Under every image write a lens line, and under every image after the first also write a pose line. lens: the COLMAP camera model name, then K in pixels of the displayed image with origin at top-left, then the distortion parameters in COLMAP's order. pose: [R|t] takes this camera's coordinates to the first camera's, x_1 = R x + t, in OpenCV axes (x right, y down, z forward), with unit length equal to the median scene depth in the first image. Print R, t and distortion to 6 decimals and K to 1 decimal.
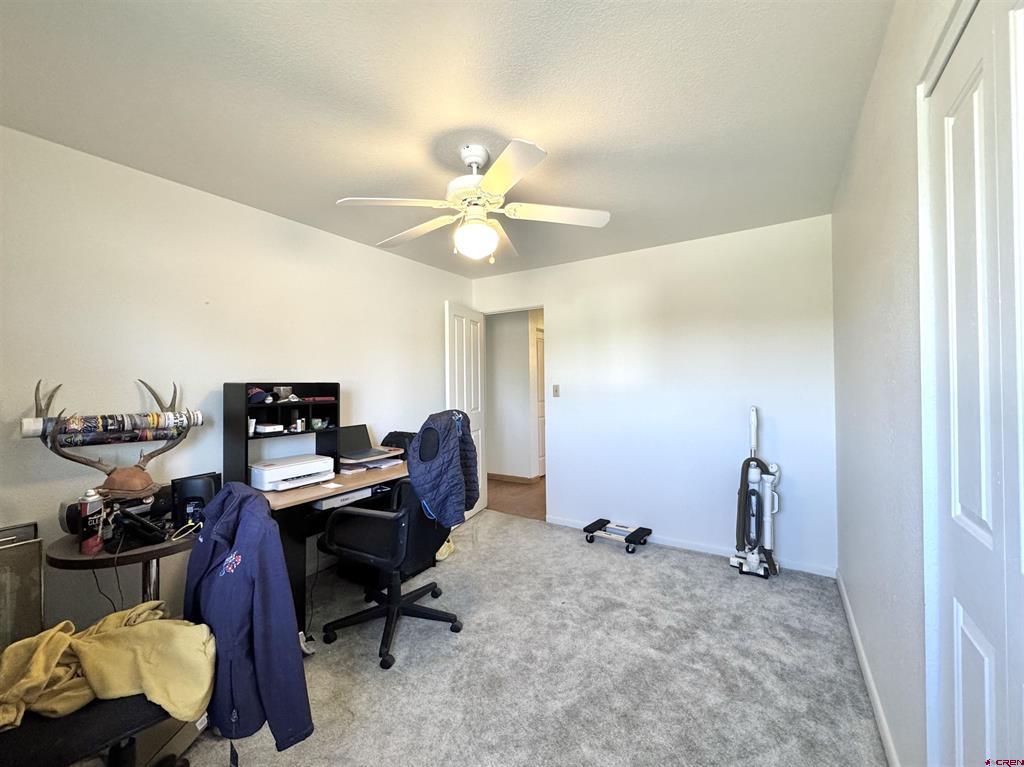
lens RADIAL K [[414.0, 0, 515.5], [0, 414.0, 386.3], [0, 0, 1]] dist [-0.003815, 0.000299]
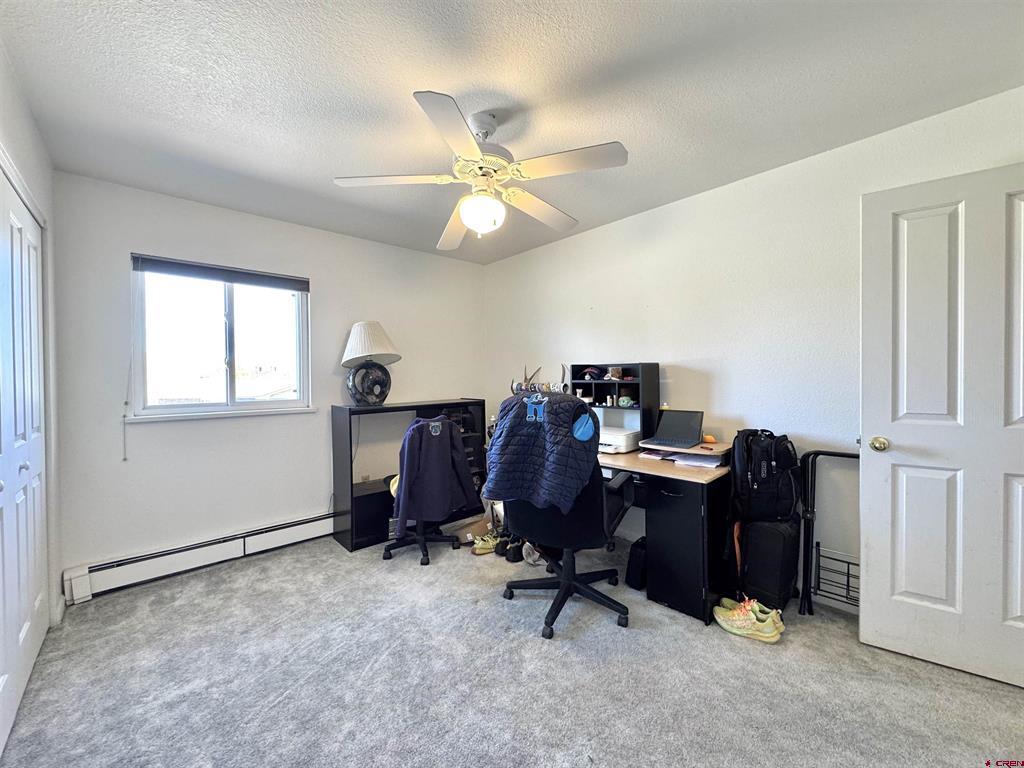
lens RADIAL K [[414.0, 0, 514.3], [0, 414.0, 384.9], [0, 0, 1]] dist [-0.003815, 0.000299]
pose [[-0.264966, 0.032783, -0.963700, 0.712003], [0.006549, 0.999460, 0.032199, 0.011939], [0.964236, 0.002221, -0.265038, 1.138975]]
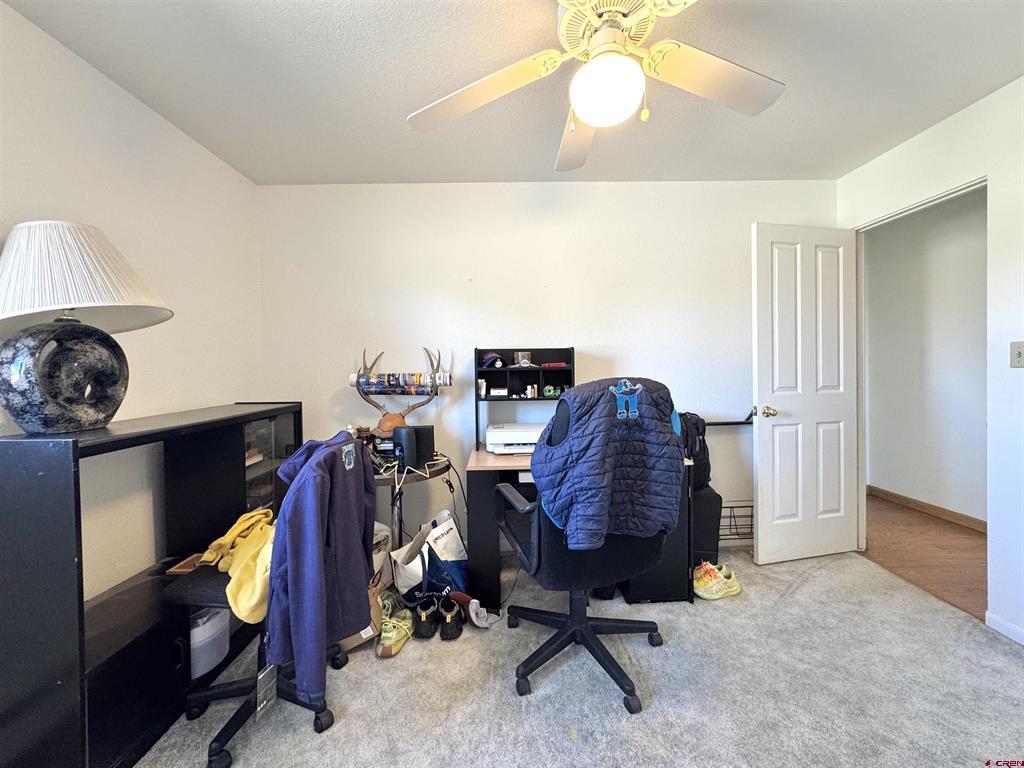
lens RADIAL K [[414.0, 0, 513.8], [0, 414.0, 375.4], [0, 0, 1]] dist [-0.003815, 0.000299]
pose [[0.549702, 0.016761, -0.835193, 0.290566], [0.003290, 0.999747, 0.022229, 0.037694], [0.835355, -0.014968, 0.549508, 0.471959]]
